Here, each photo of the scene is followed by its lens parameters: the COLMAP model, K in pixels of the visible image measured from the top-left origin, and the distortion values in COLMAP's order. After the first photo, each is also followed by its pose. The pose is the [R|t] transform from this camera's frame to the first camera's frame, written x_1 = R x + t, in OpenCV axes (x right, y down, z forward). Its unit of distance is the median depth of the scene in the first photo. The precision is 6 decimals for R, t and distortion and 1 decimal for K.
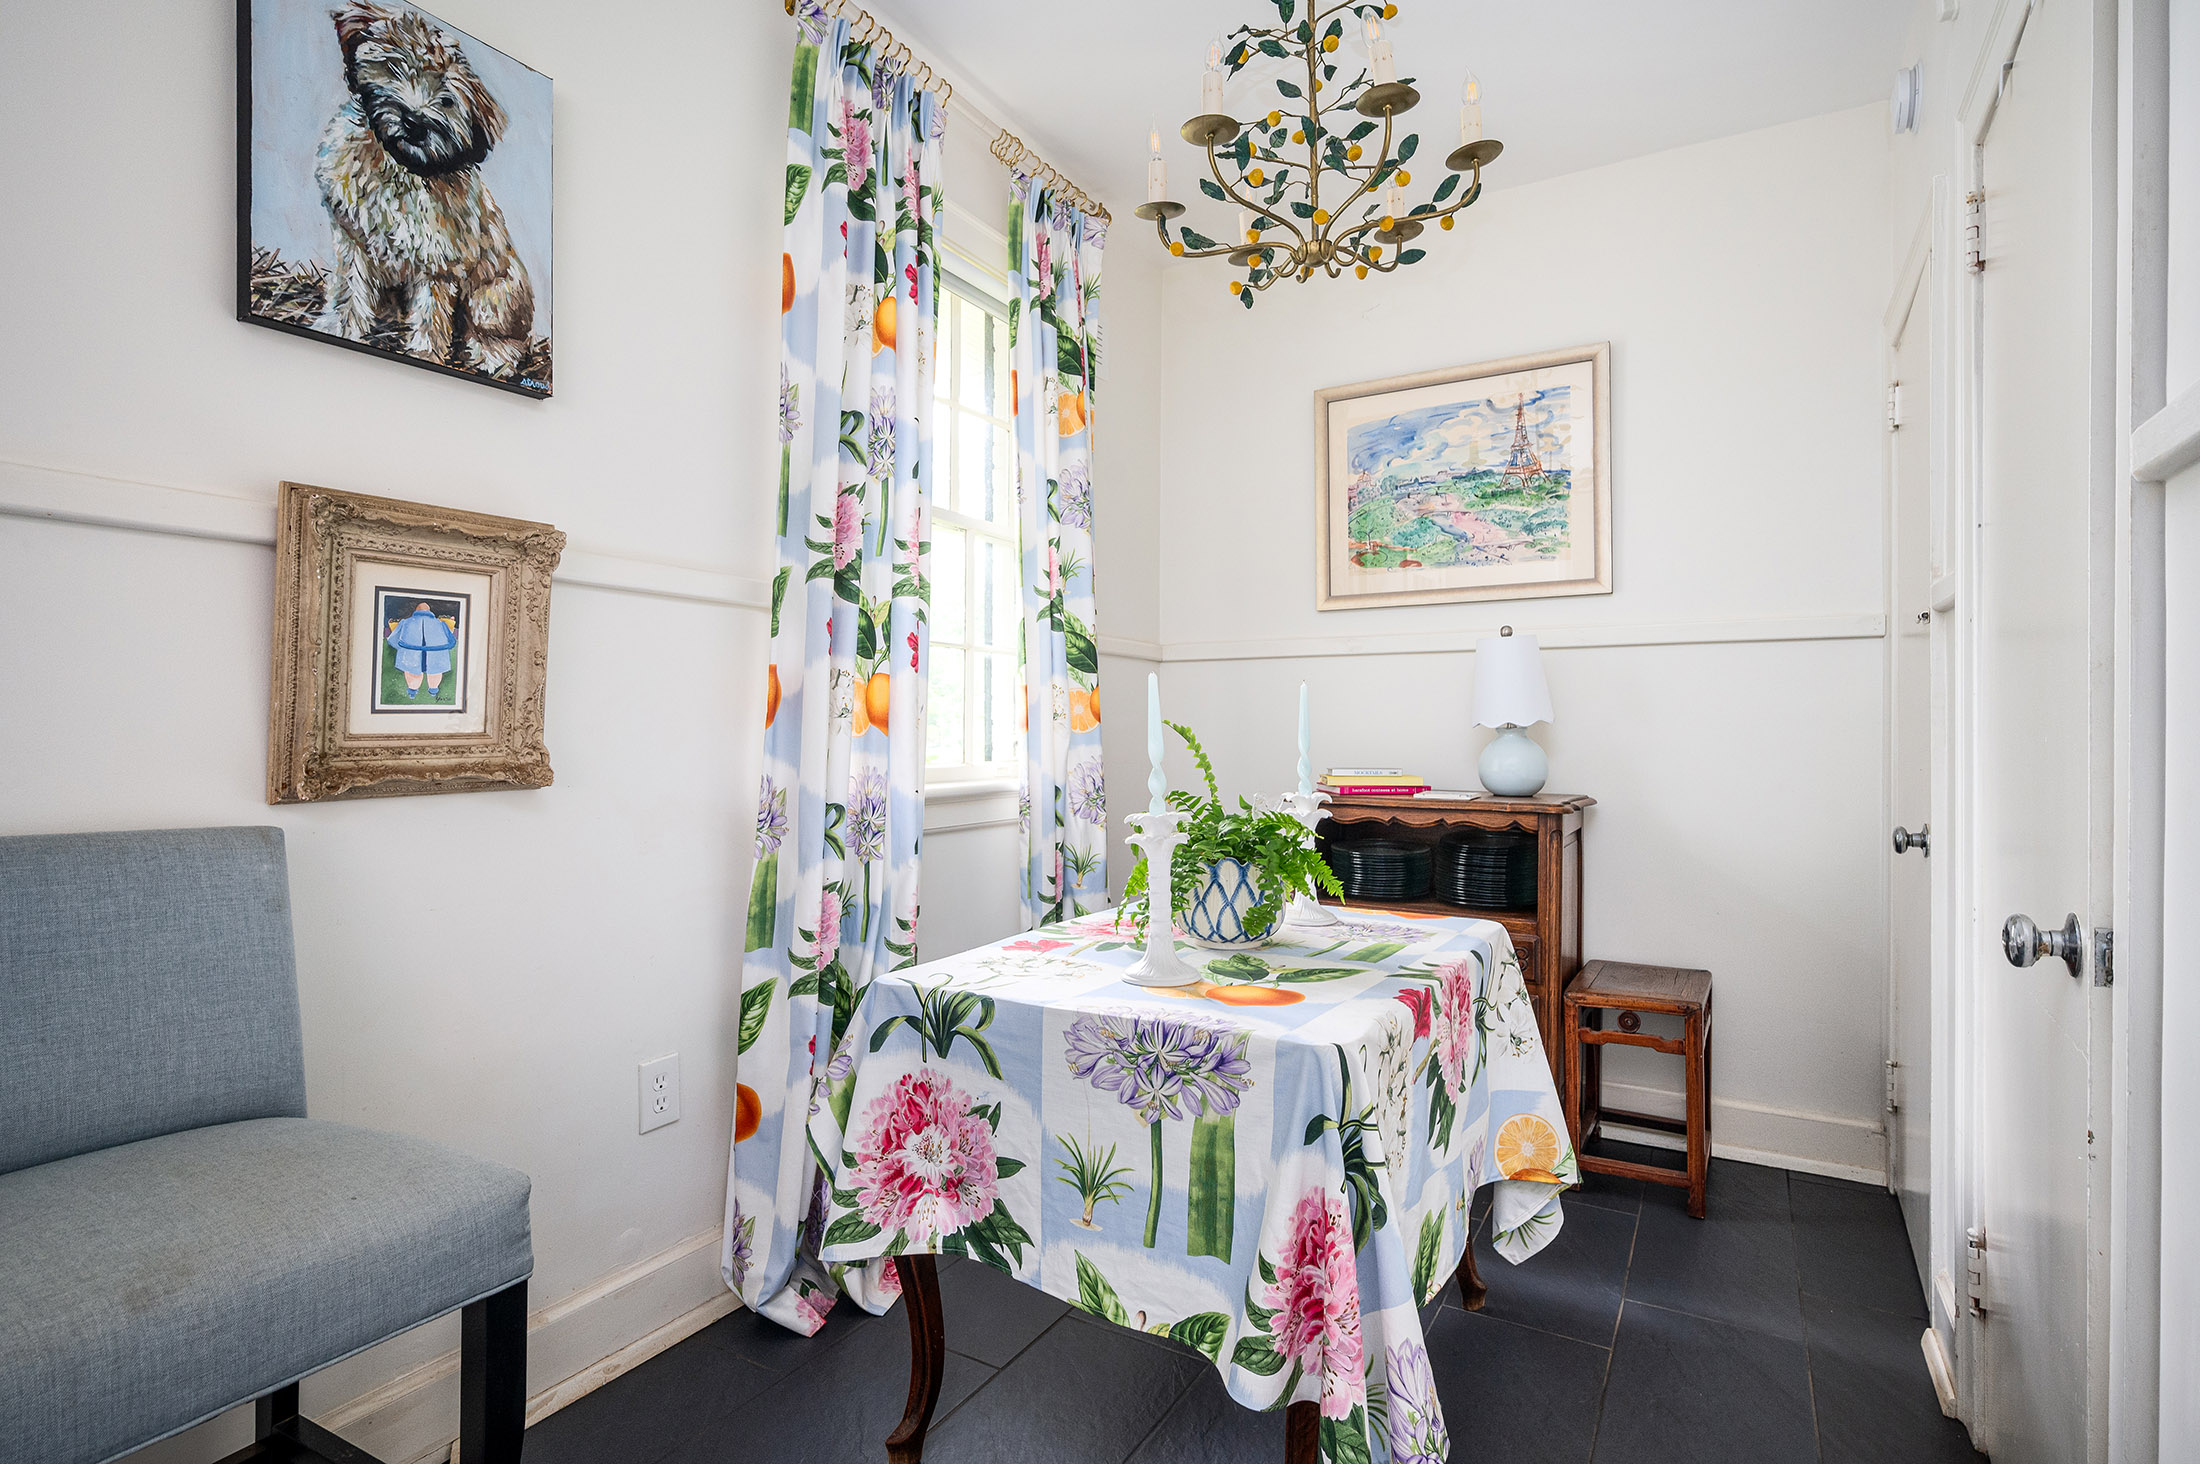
lens RADIAL K [[1116.5, 0, 1096.7], [0, 1116.5, 727.1], [0, 0, 1]] dist [0.000624, 0.000304]
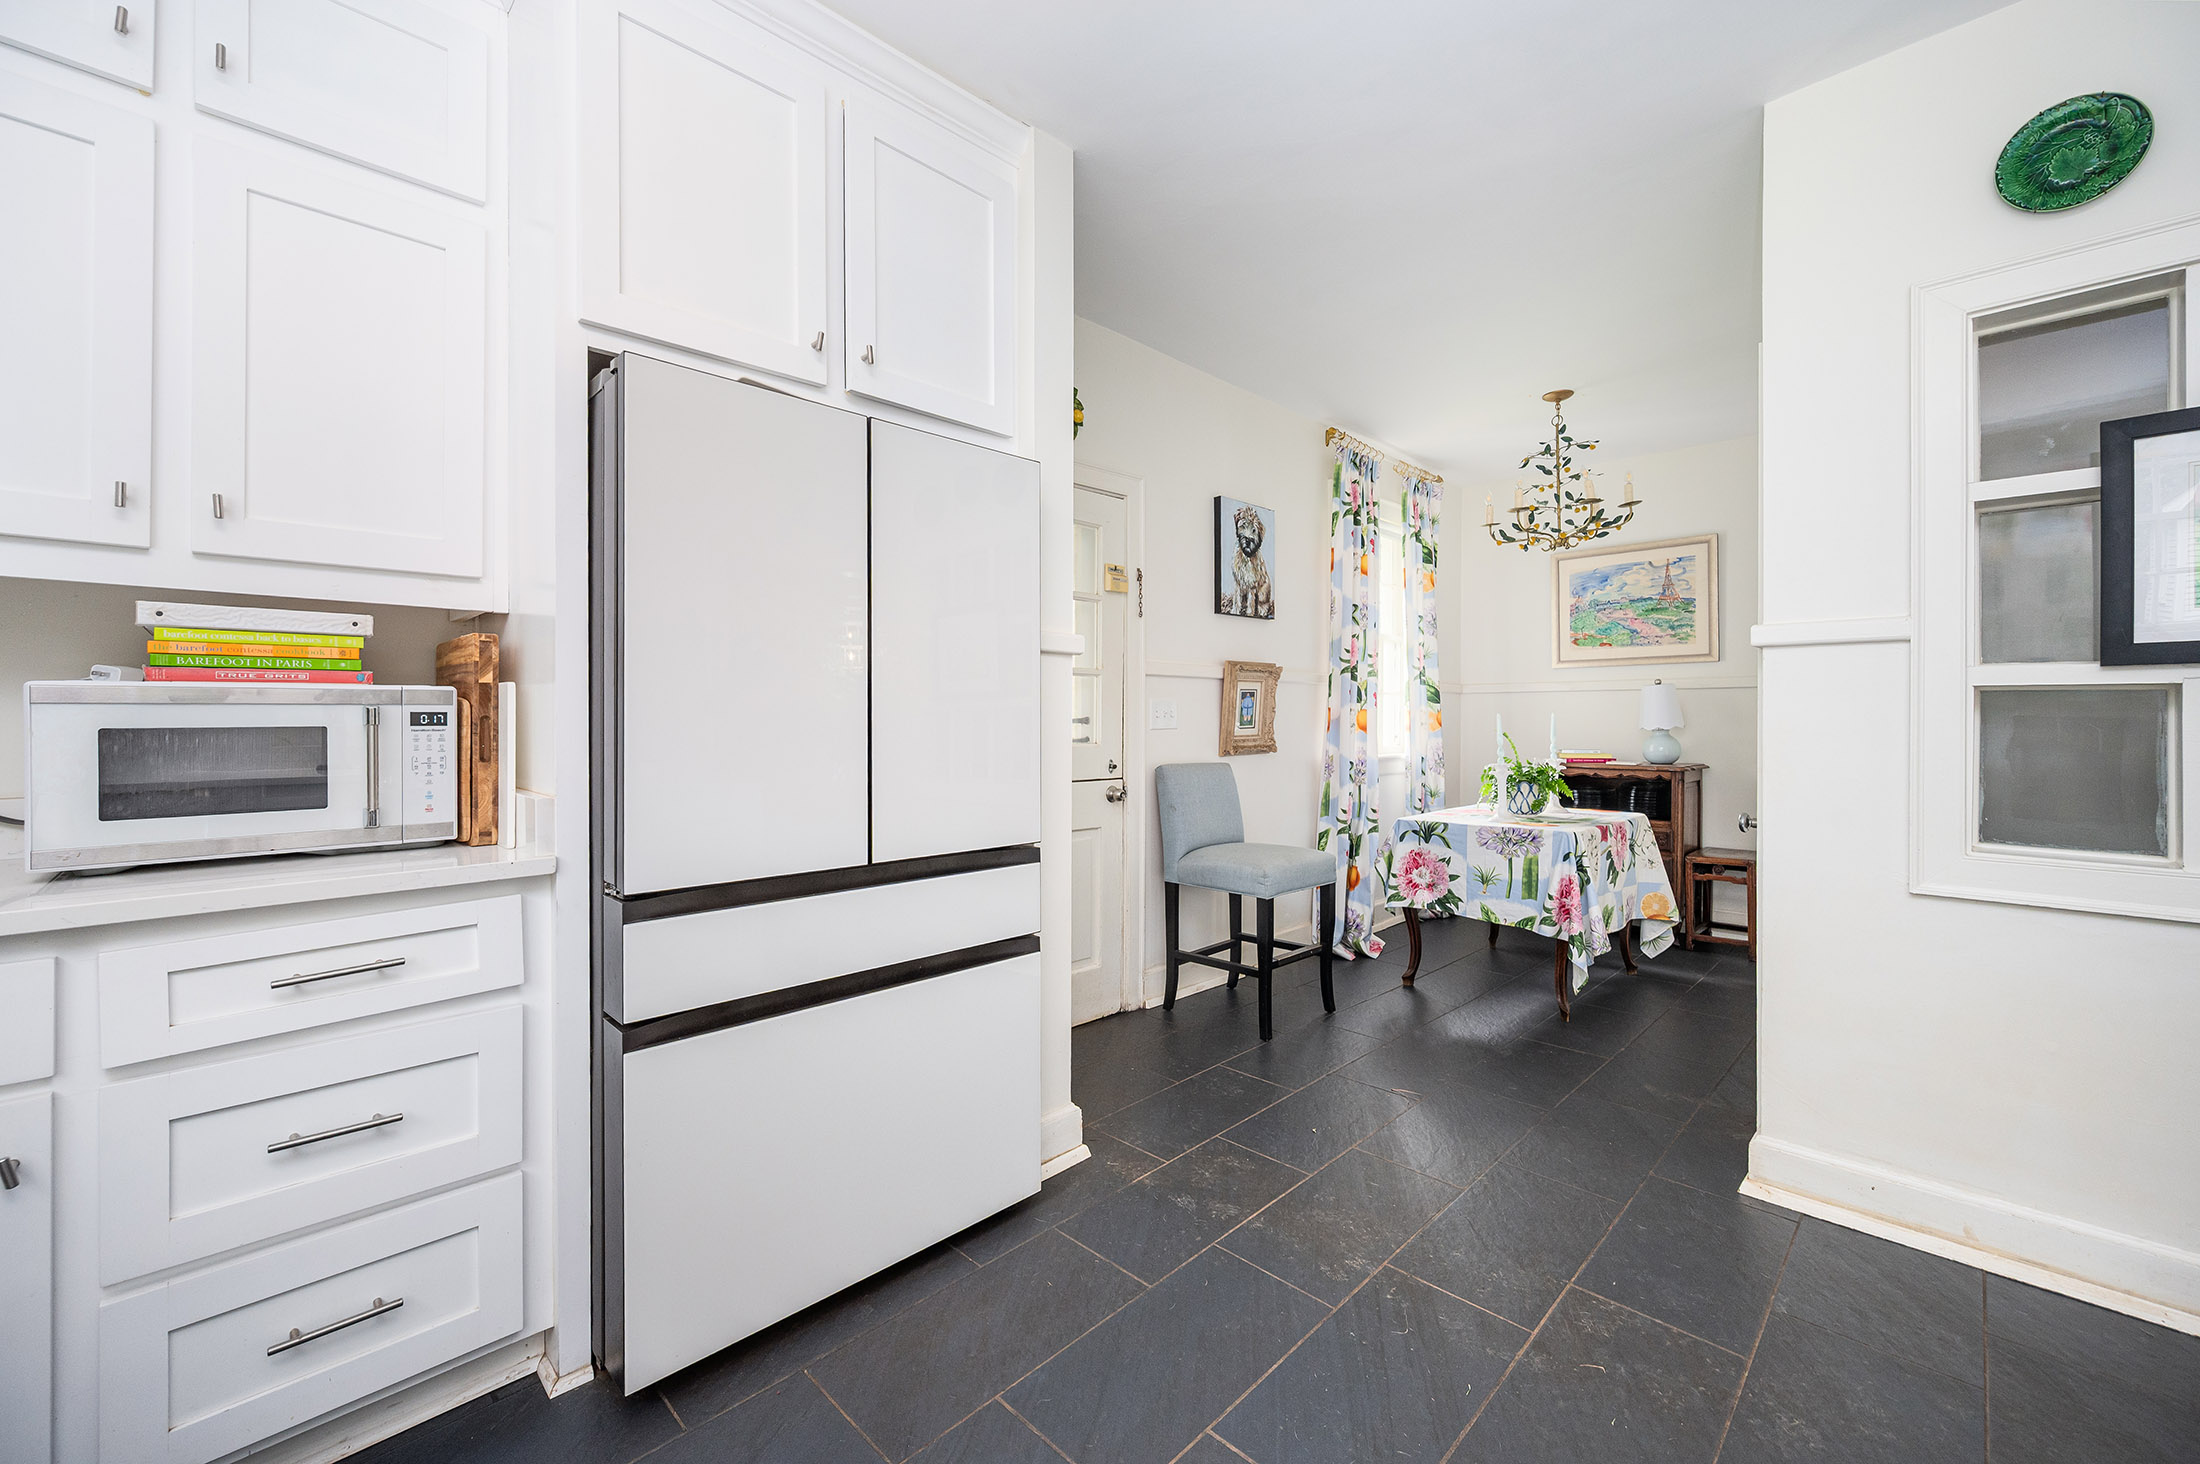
lens RADIAL K [[868.9, 0, 1106.0], [0, 868.9, 723.9], [0, 0, 1]] dist [-0.002700, 0.000286]
pose [[0.966880, -0.001106, -0.255227, -0.275036], [0.002552, 0.999983, 0.005335, -0.029379], [0.255217, -0.005809, 0.966866, -1.079832]]
